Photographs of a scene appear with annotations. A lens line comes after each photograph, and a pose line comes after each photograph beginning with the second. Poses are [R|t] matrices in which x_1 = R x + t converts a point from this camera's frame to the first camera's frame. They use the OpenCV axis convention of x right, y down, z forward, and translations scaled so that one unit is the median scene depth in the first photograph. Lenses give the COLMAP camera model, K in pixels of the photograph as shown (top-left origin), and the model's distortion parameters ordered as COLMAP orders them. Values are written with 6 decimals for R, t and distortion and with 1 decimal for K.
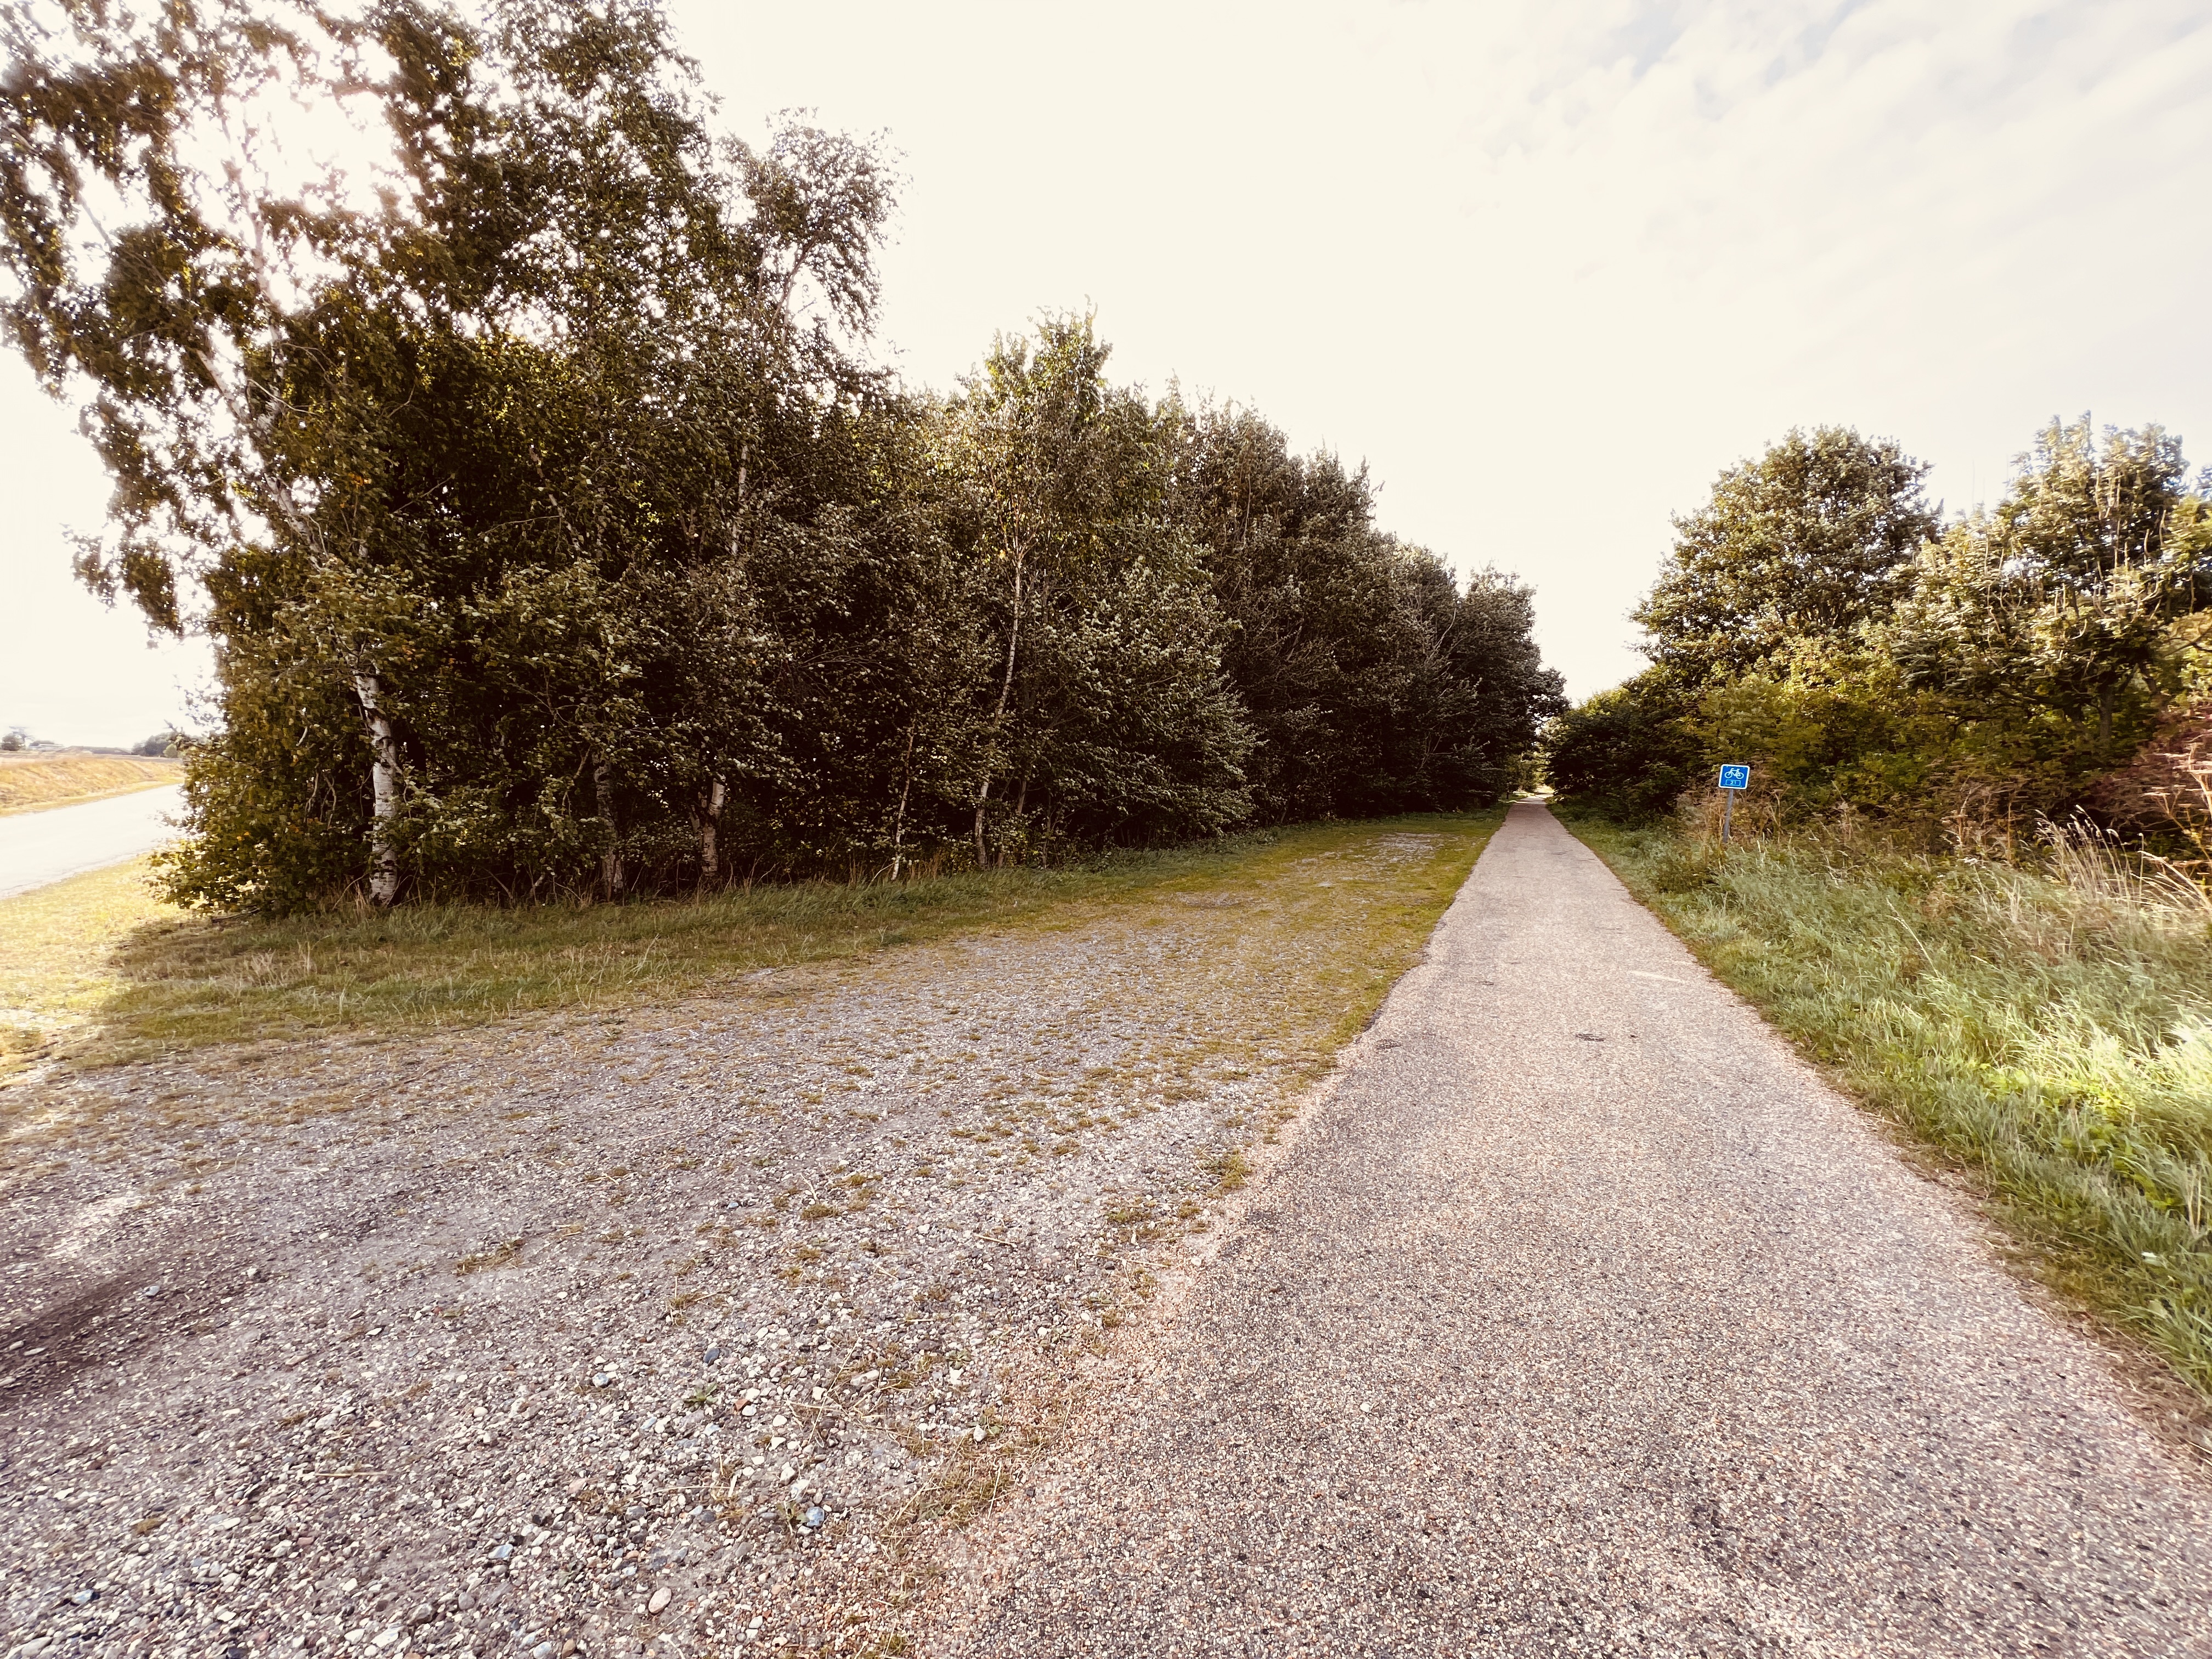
lens RADIAL K [[884.0, 0, 1105.3], [0, 884.0, 836.2], [0, 0, 1]] dist [-0.000548, 0.000093]
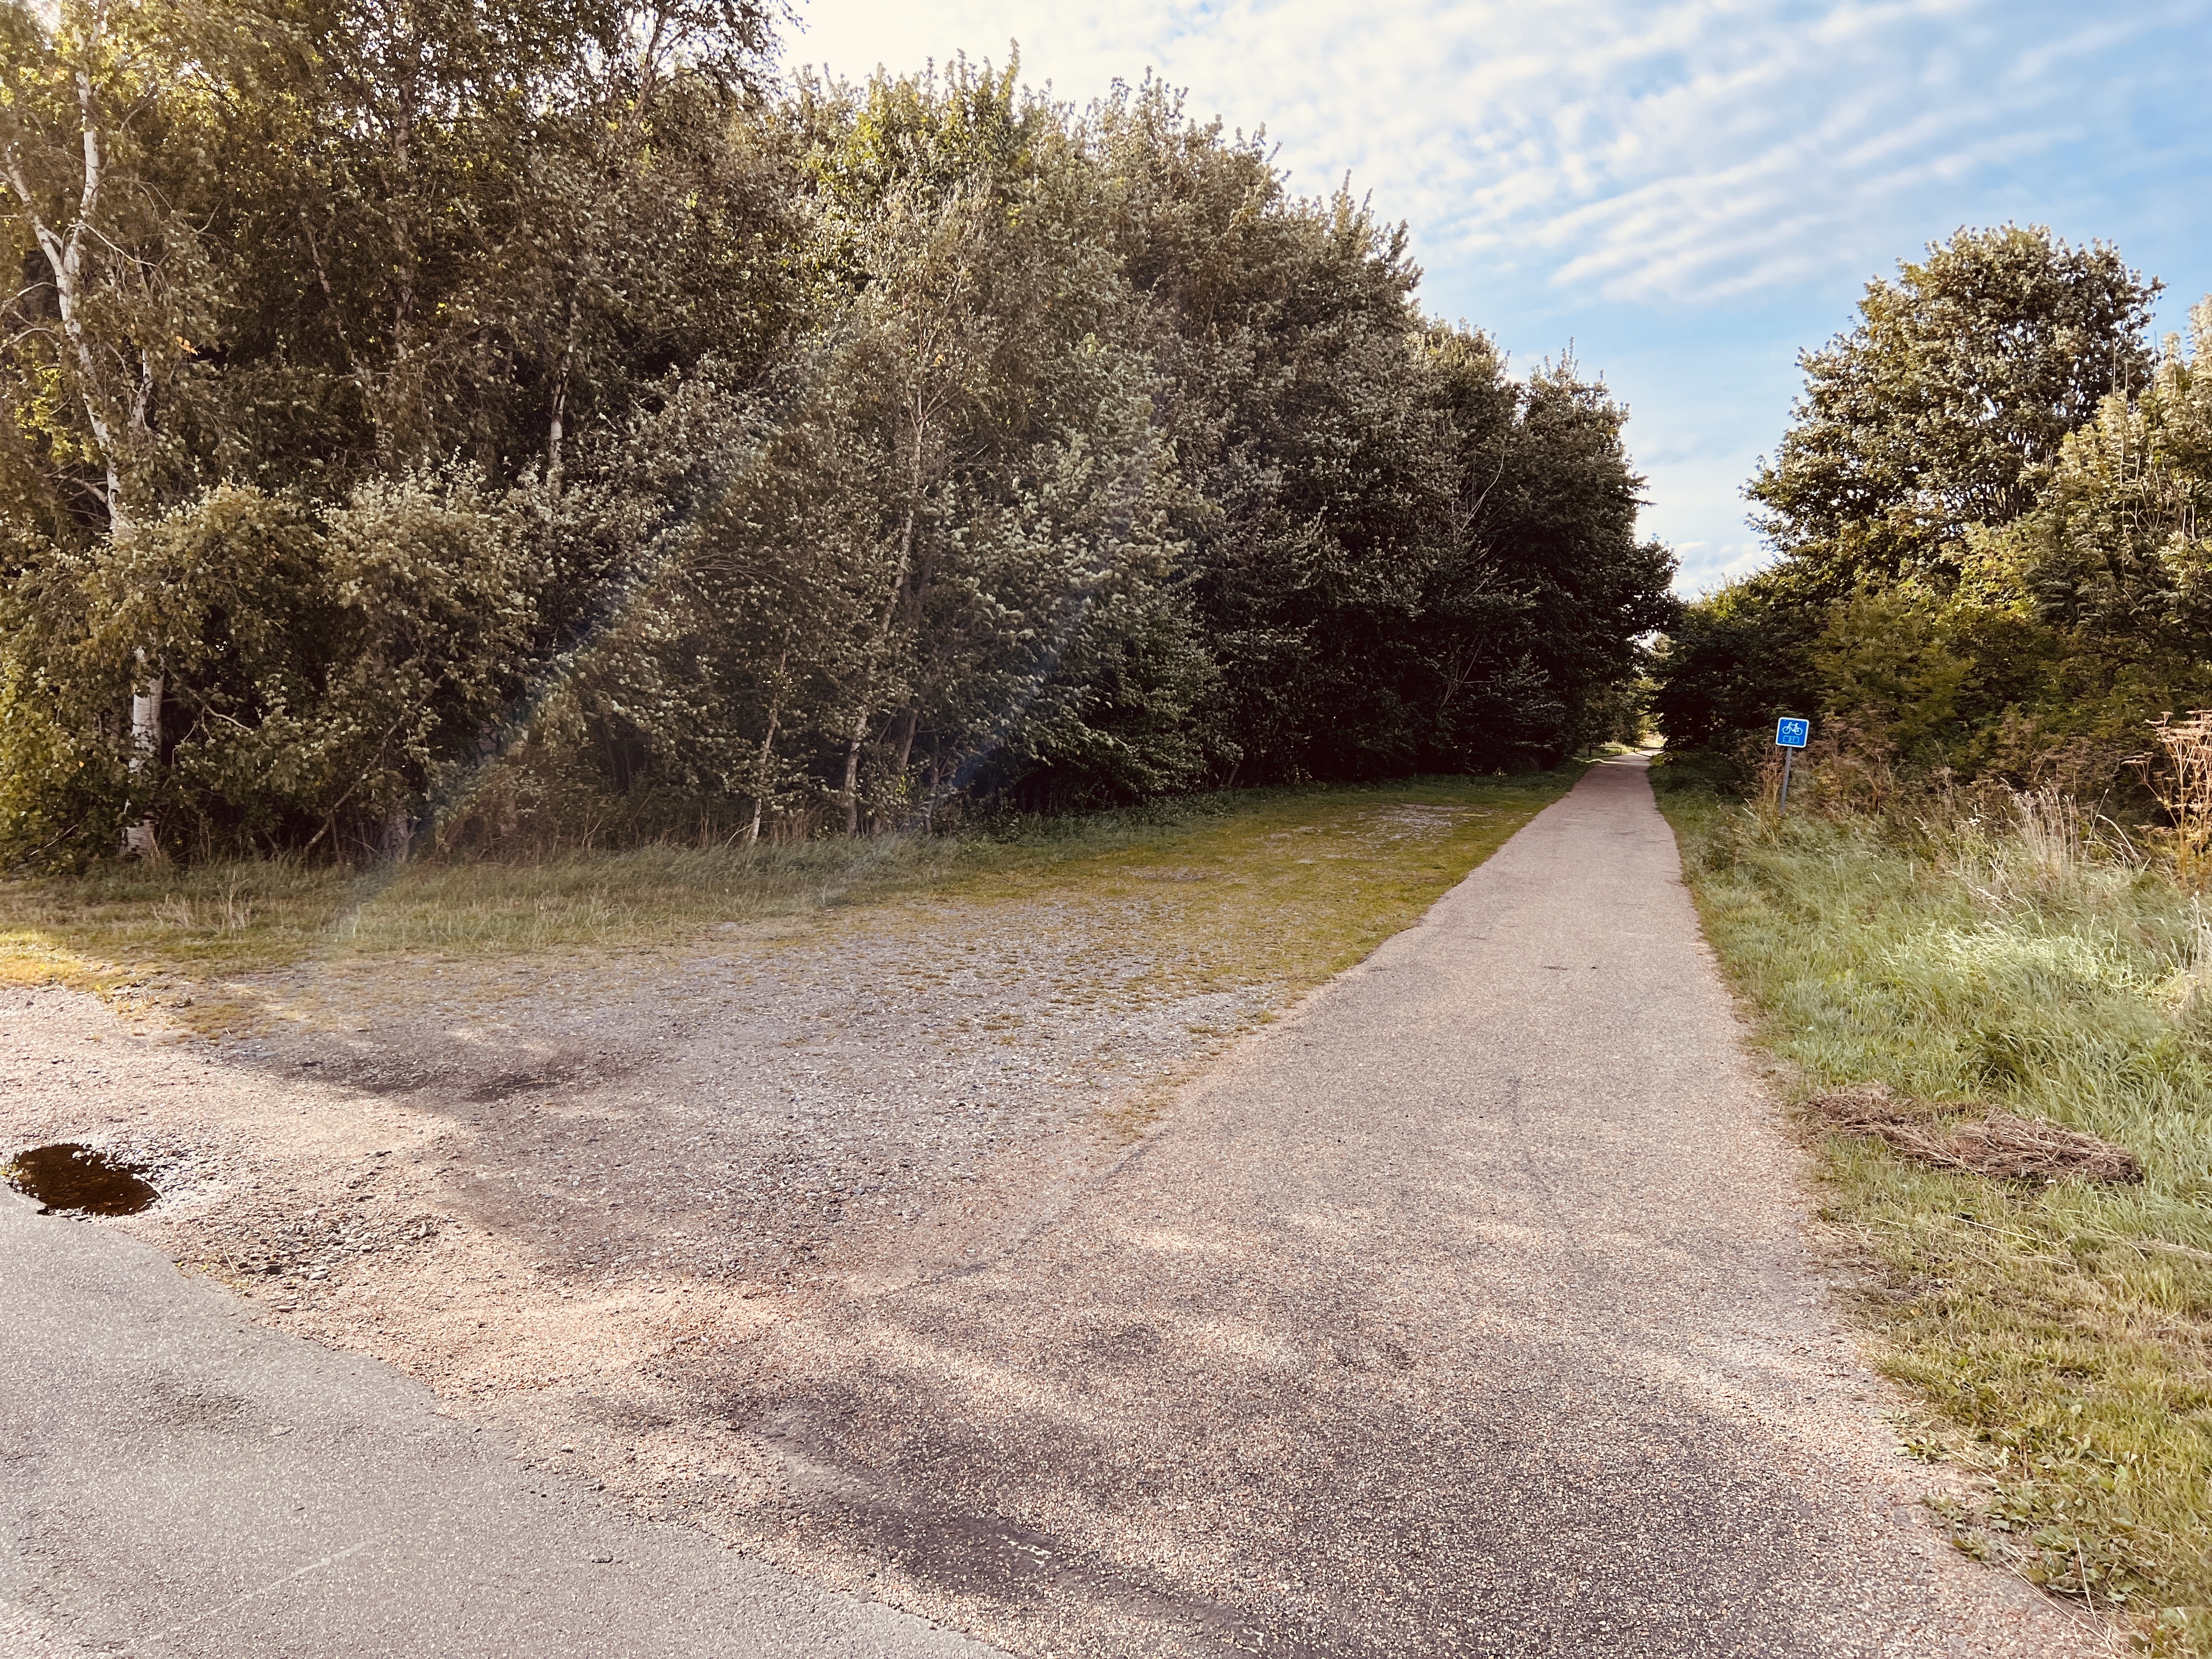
lens RADIAL K [[1649.0, 0, 994.3], [0, 1649.0, 826.9], [0, 0, 1]] dist [-0.000775, -0.043102]
pose [[0.997315, 0.014500, 0.071781, -0.309049], [-0.015085, 0.999857, 0.007622, 0.043047], [-0.071660, -0.008685, 0.997391, -1.017637]]
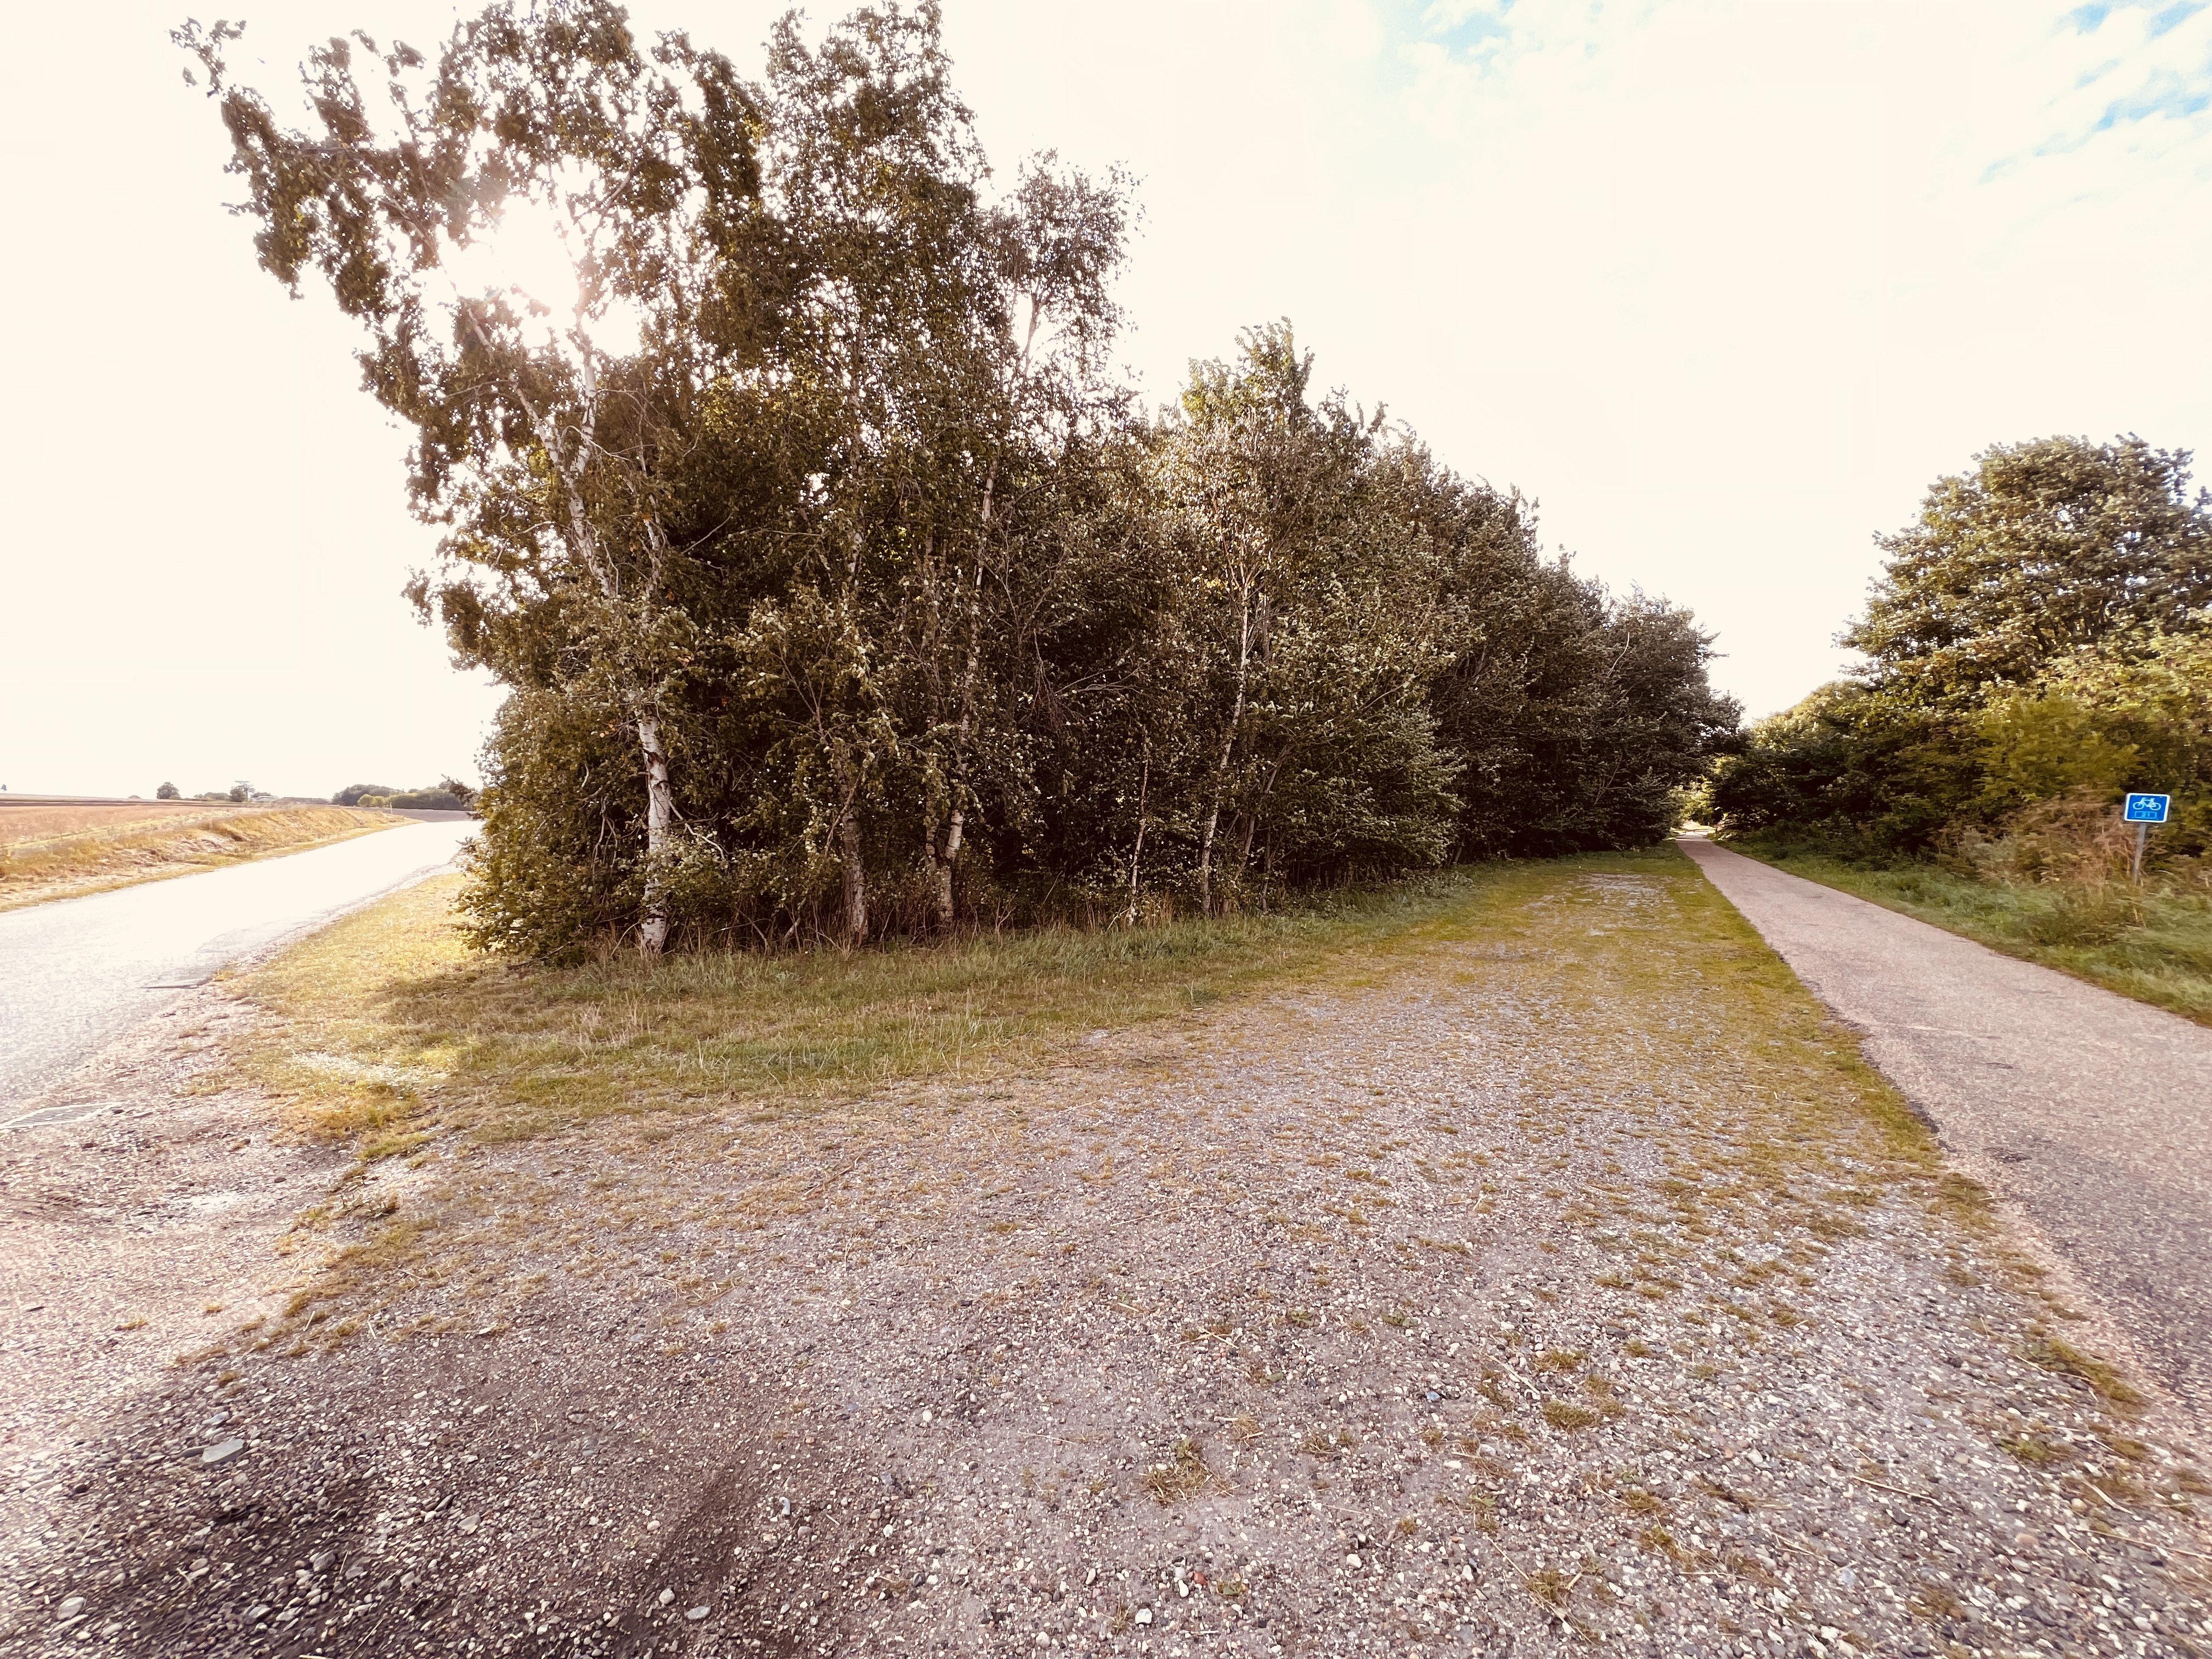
lens RADIAL K [[882.8, 0, 1105.6], [0, 882.8, 824.7], [0, 0, 1]] dist [-0.002377, 0.000591]
pose [[0.994067, -0.007566, -0.108503, -0.370125], [0.001245, 0.998304, -0.058203, -0.008441], [0.108760, 0.057723, 0.992391, 0.131932]]
